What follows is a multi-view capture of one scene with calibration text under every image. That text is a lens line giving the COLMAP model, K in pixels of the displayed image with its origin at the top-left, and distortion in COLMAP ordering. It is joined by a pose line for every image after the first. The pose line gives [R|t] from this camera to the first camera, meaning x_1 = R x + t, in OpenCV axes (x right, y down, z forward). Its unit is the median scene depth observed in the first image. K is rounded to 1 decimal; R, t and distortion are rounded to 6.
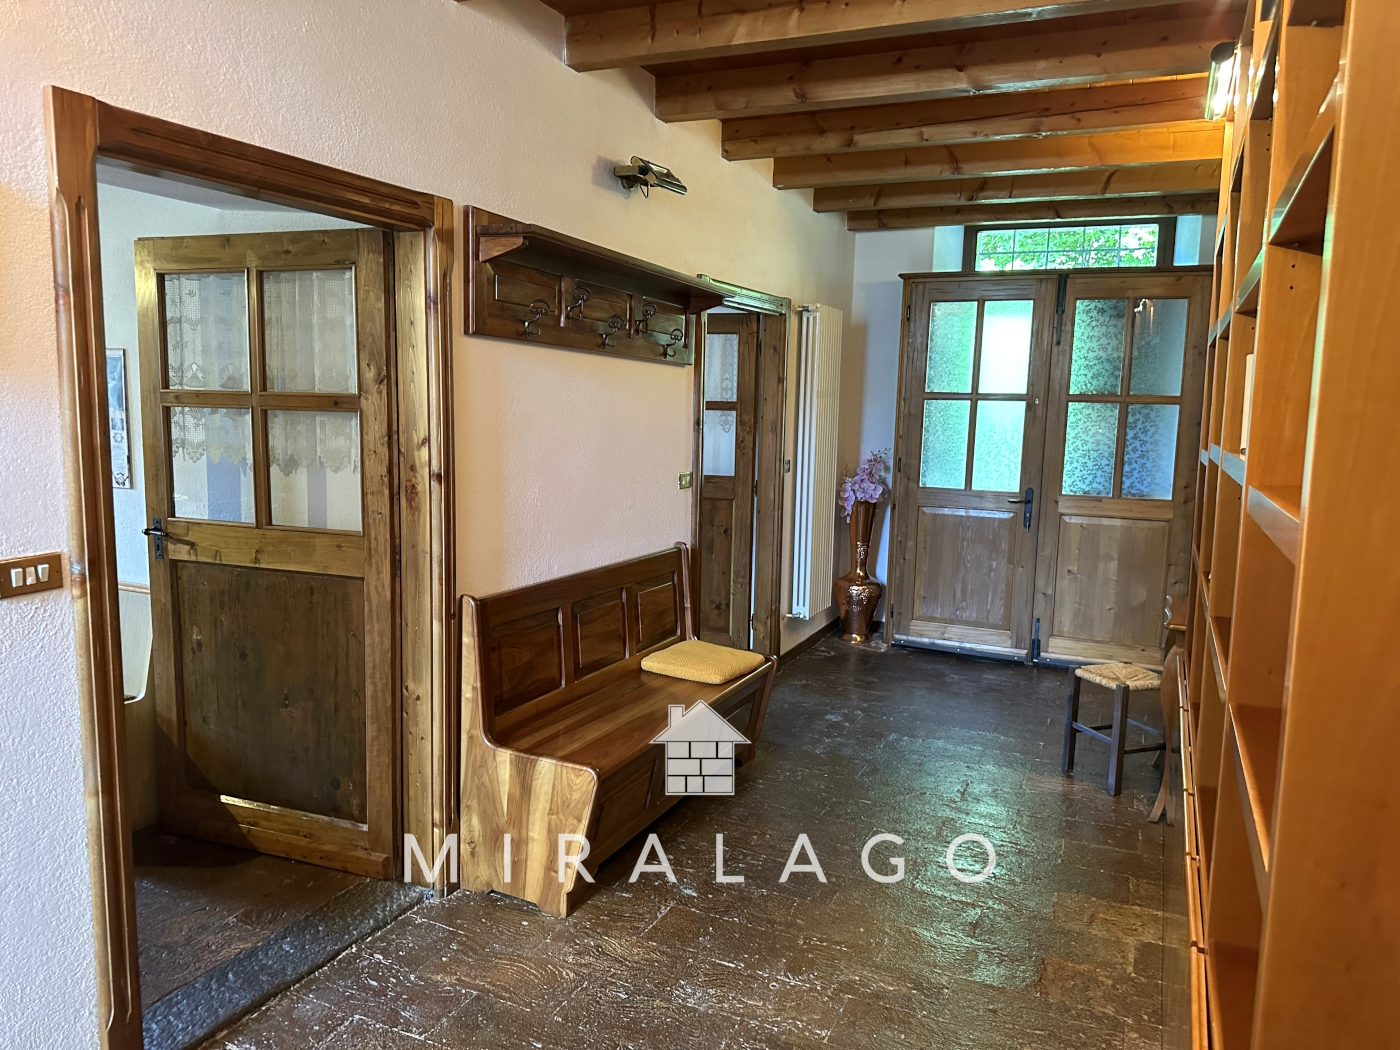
lens RADIAL K [[984.3, 0, 699.5], [0, 984.3, 527.2], [0, 0, 1]] dist [0.073091, -0.104127]
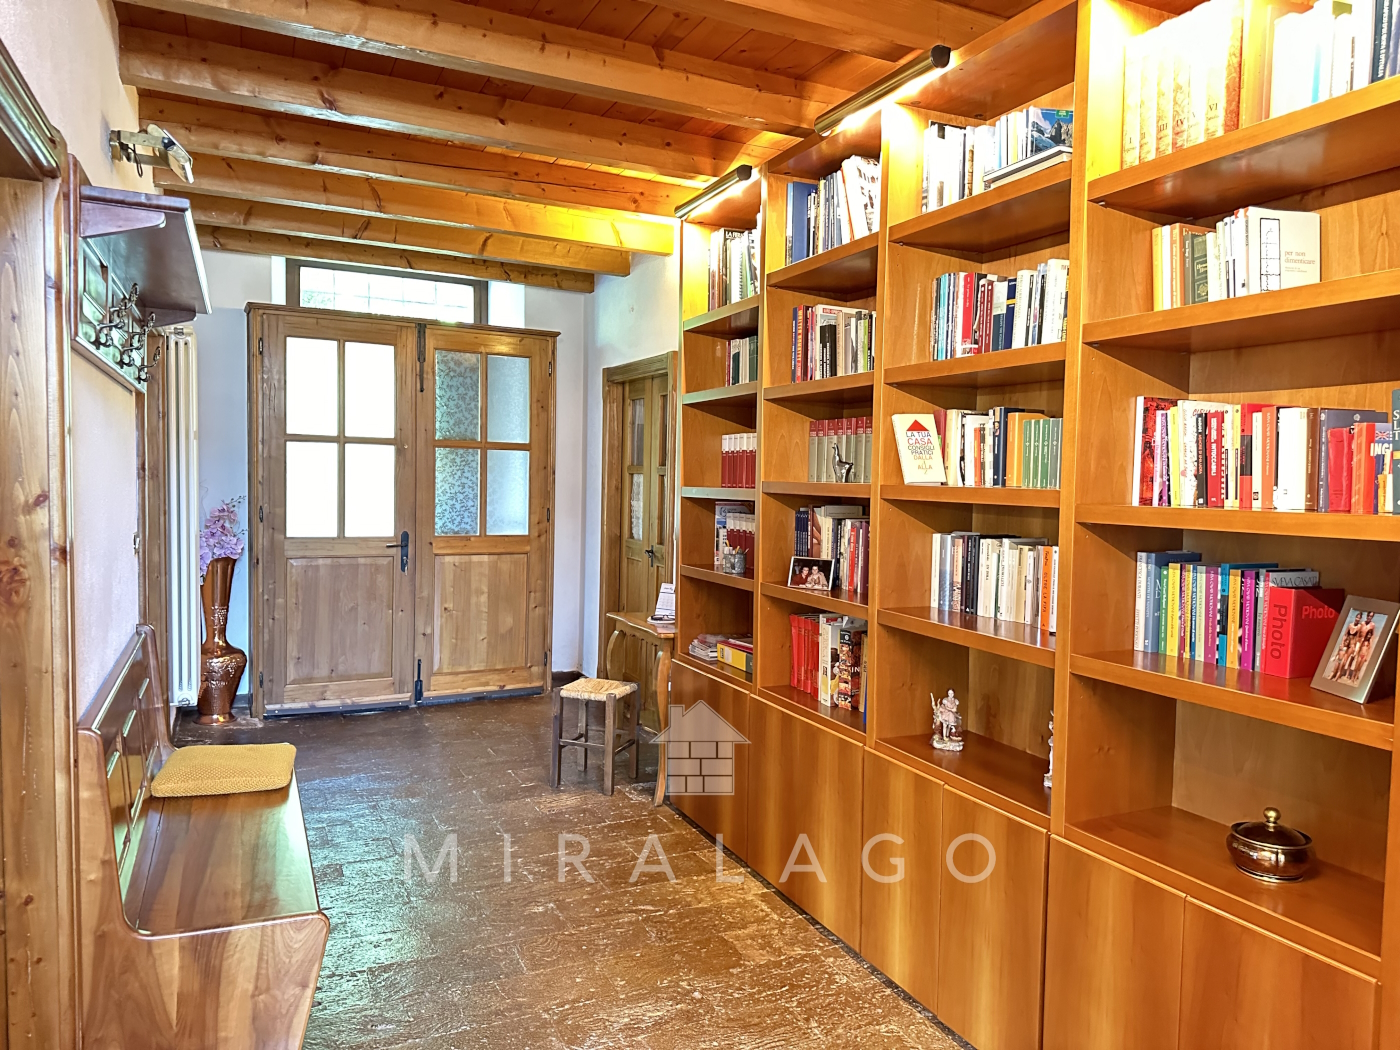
lens RADIAL K [[984.3, 0, 707.8], [0, 984.3, 538.0], [0, 0, 1]] dist [0.073091, -0.104127]
pose [[0.643150, -0.064036, 0.763058, -0.243906], [0.090259, 0.995890, 0.007500, -0.013392], [-0.760402, 0.064049, 0.646286, 0.121728]]
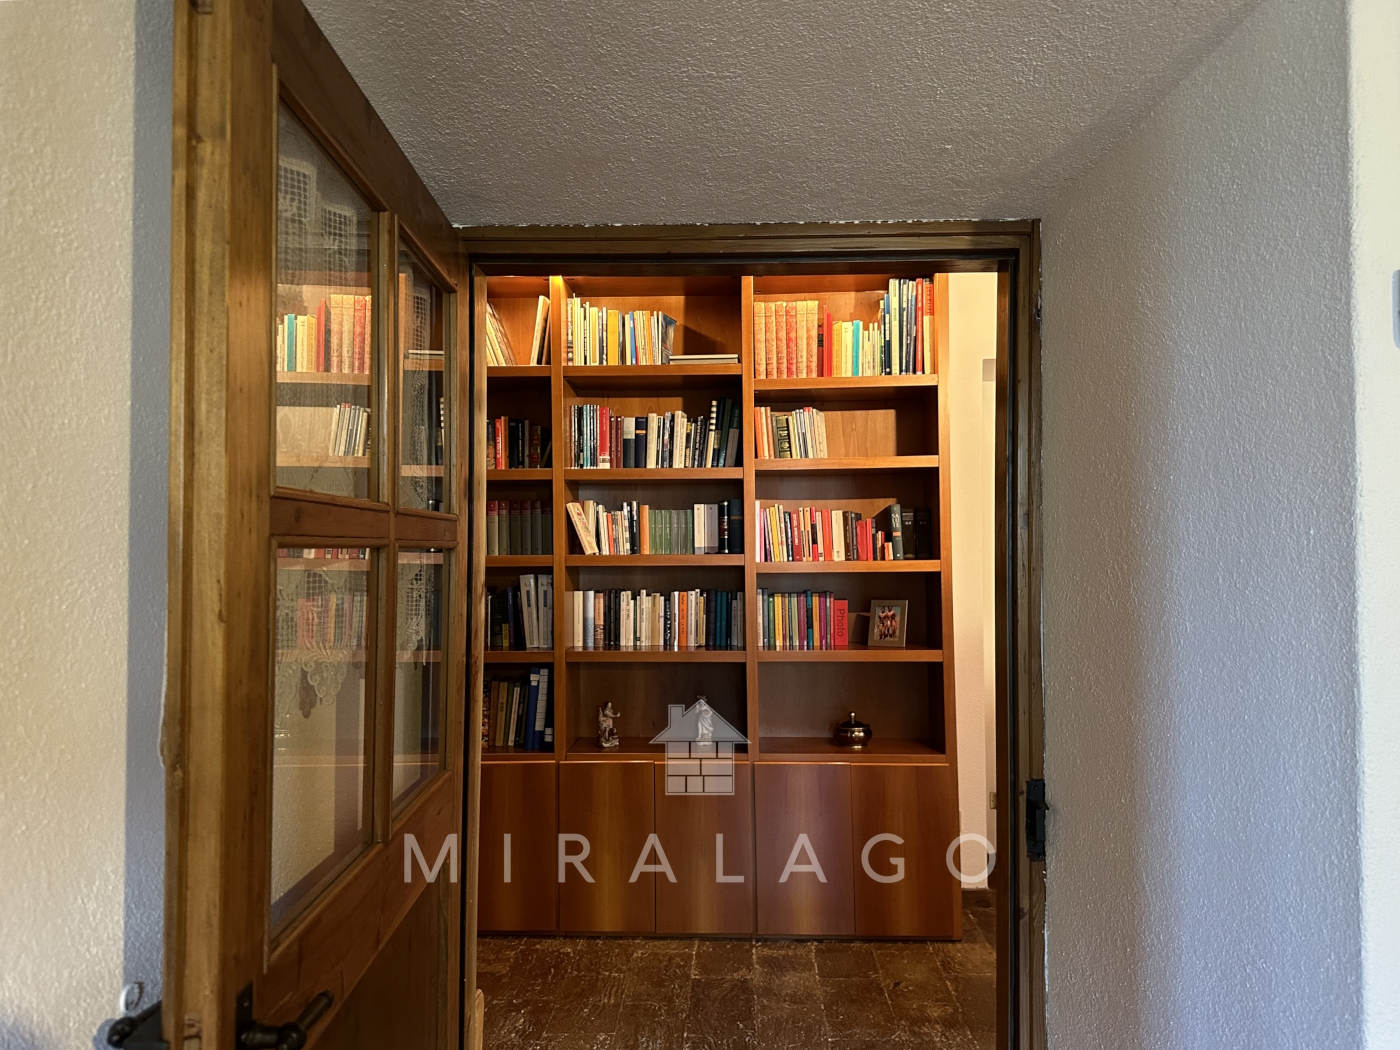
lens RADIAL K [[984.3, 0, 696.7], [0, 984.3, 529.3], [0, 0, 1]] dist [0.073091, -0.104127]
pose [[-0.388406, -0.000550, 0.921488, -0.443372], [0.107169, 0.993187, 0.045764, -0.066364], [-0.915235, 0.116530, -0.385701, 0.544629]]
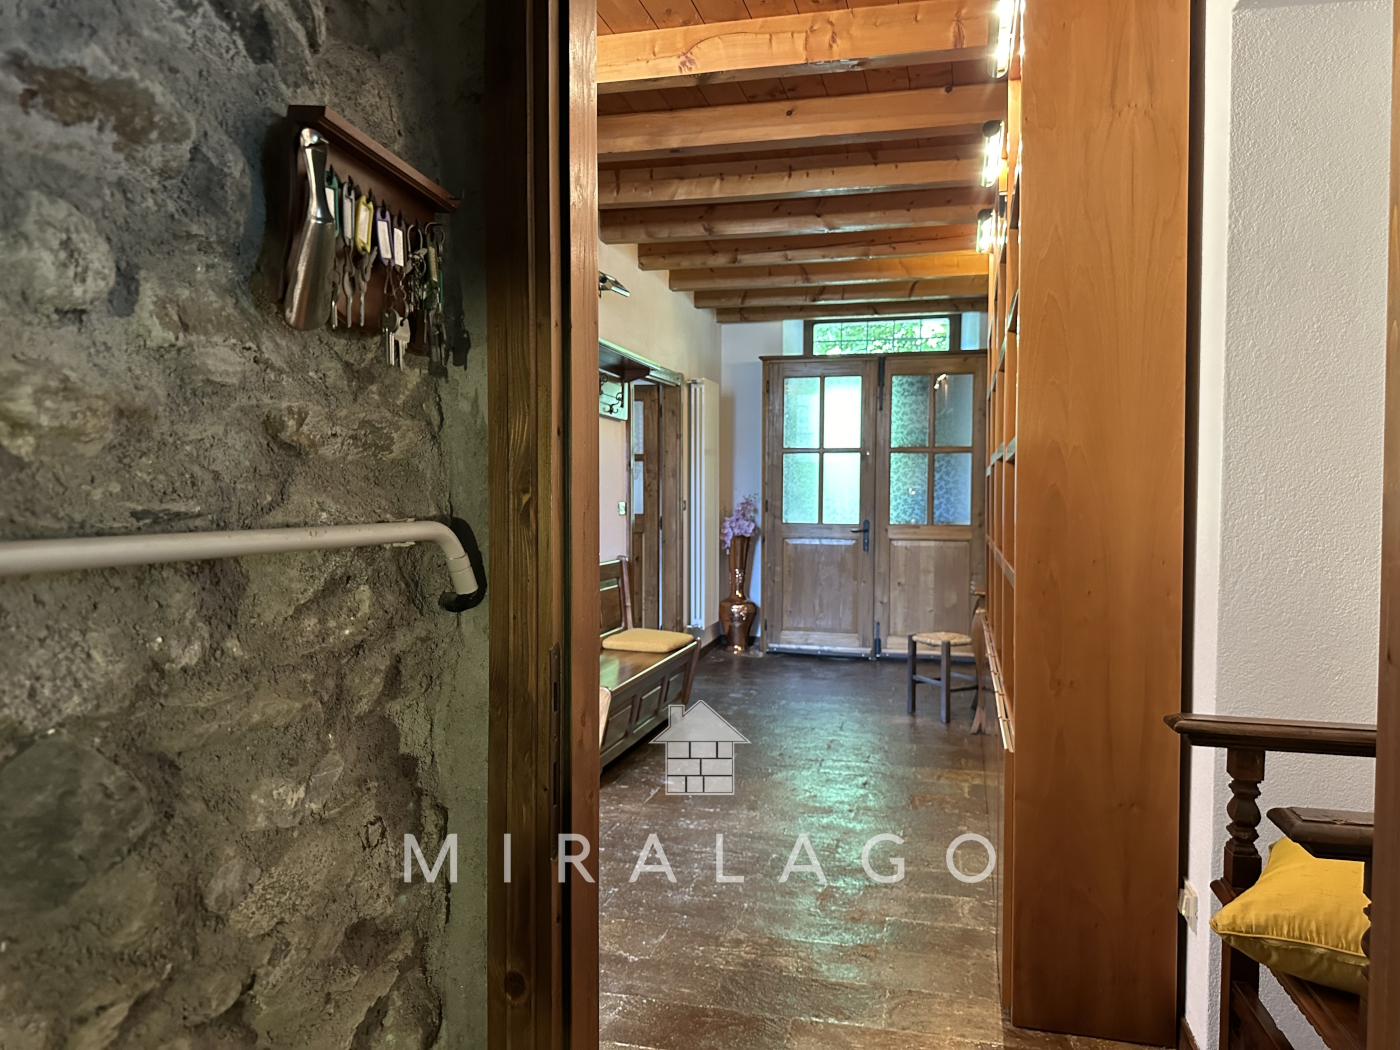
lens RADIAL K [[984.3, 0, 696.7], [0, 984.3, 536.0], [0, 0, 1]] dist [0.073091, -0.104127]
pose [[0.984157, -0.030773, 0.174607, -0.111677], [0.044182, 0.996321, -0.073433, 0.067541], [-0.171705, 0.079984, 0.981896, -0.224758]]
